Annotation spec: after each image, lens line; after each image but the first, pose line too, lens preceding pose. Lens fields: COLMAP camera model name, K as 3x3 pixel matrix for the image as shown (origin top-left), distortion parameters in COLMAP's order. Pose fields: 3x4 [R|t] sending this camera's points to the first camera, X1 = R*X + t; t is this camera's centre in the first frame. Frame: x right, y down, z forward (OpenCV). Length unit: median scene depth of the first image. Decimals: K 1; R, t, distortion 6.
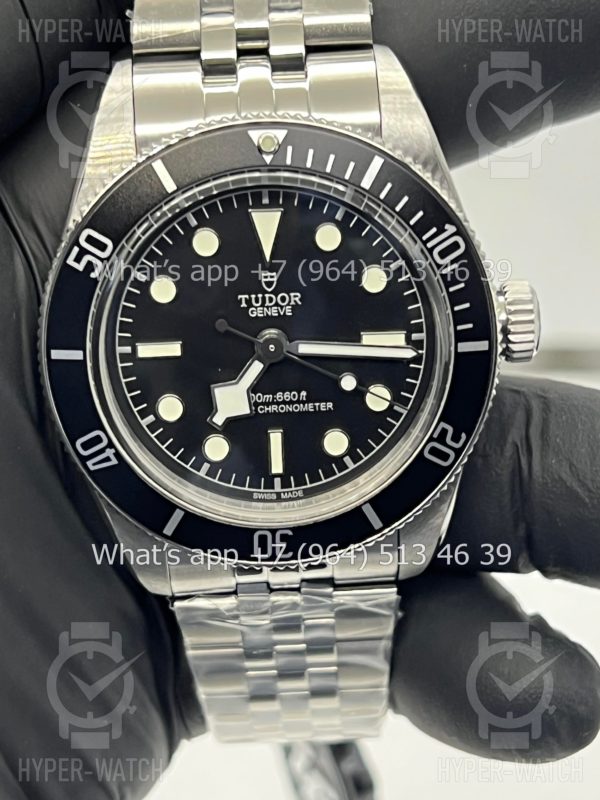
lens RADIAL K [[1911.8, 0, 300.0], [0, 1911.8, 400.0], [0, 0, 1]] dist [0.243193, -0.608642]
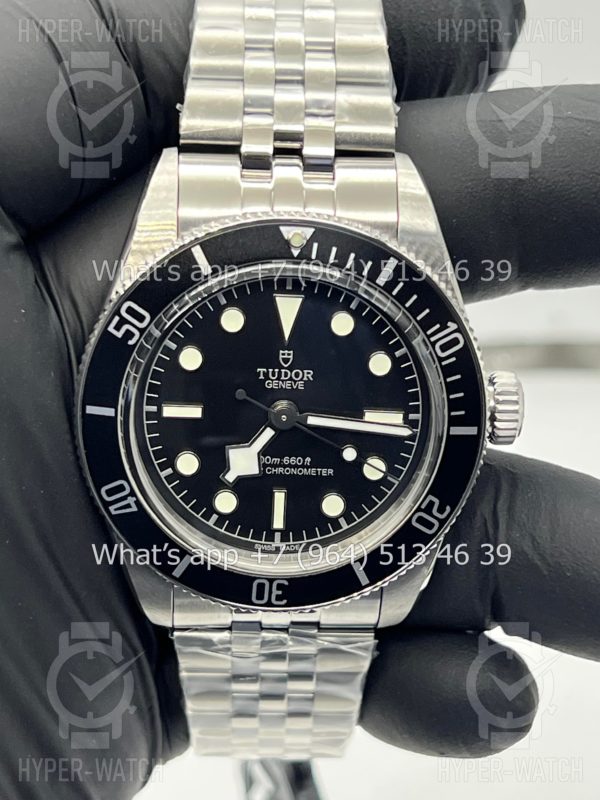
lens RADIAL K [[1911.8, 0, 300.0], [0, 1911.8, 400.0], [0, 0, 1]] dist [0.243193, -0.608642]
pose [[0.996287, 0.078052, 0.036337, -0.046296], [-0.078957, 0.996585, 0.024178, -0.064922], [-0.034326, -0.026958, 0.999047, -0.111685]]
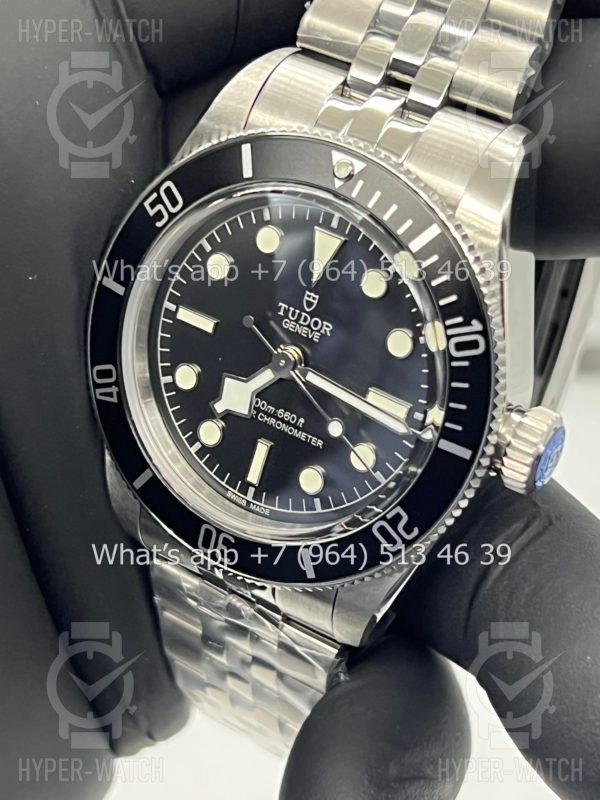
lens RADIAL K [[1911.8, 0, 300.0], [0, 1911.8, 400.0], [0, 0, 1]] dist [0.243193, -0.608642]
pose [[0.815007, 0.421845, -0.397254, 0.392727], [-0.422894, 0.901707, 0.089915, -0.102311], [0.396137, 0.094715, 0.913293, 0.097074]]
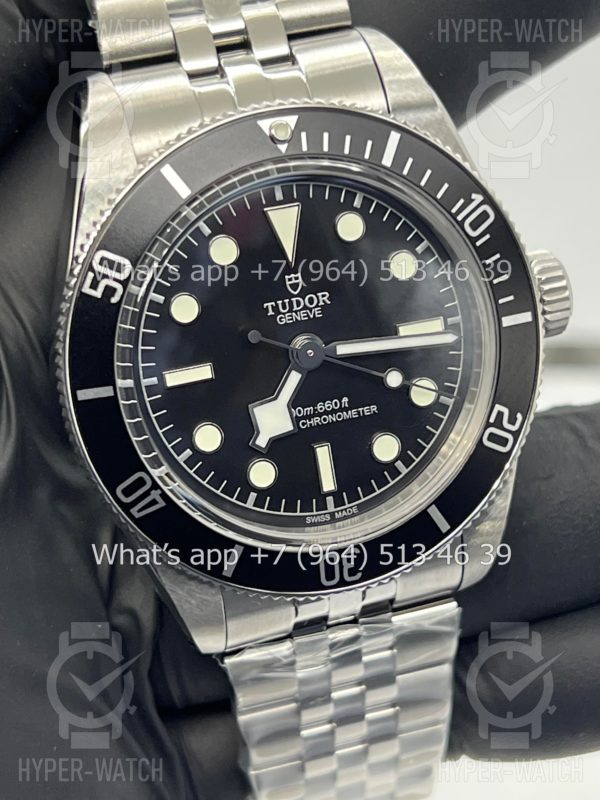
lens RADIAL K [[1911.8, 0, 300.0], [0, 1911.8, 400.0], [0, 0, 1]] dist [0.243193, -0.608642]
pose [[0.969459, -0.155371, 0.189760, -0.196746], [0.171825, 0.982383, -0.073479, 0.061513], [-0.175000, 0.103840, 0.979077, 0.098239]]
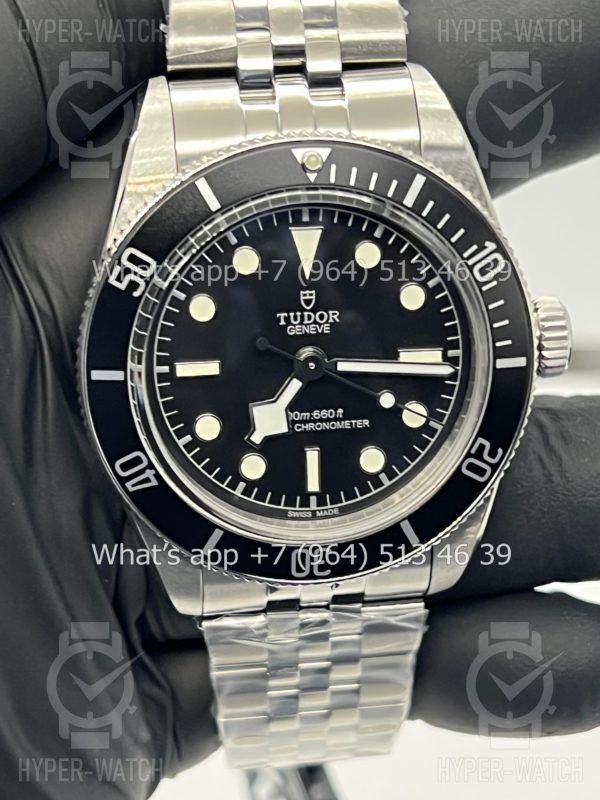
lens RADIAL K [[1911.8, 0, 300.0], [0, 1911.8, 400.0], [0, 0, 1]] dist [0.243193, -0.608642]
pose [[0.995873, -0.011078, 0.090084, -0.110073], [0.011099, 0.999938, 0.000269, -0.009748], [-0.090081, 0.000732, 0.995934, 0.007268]]
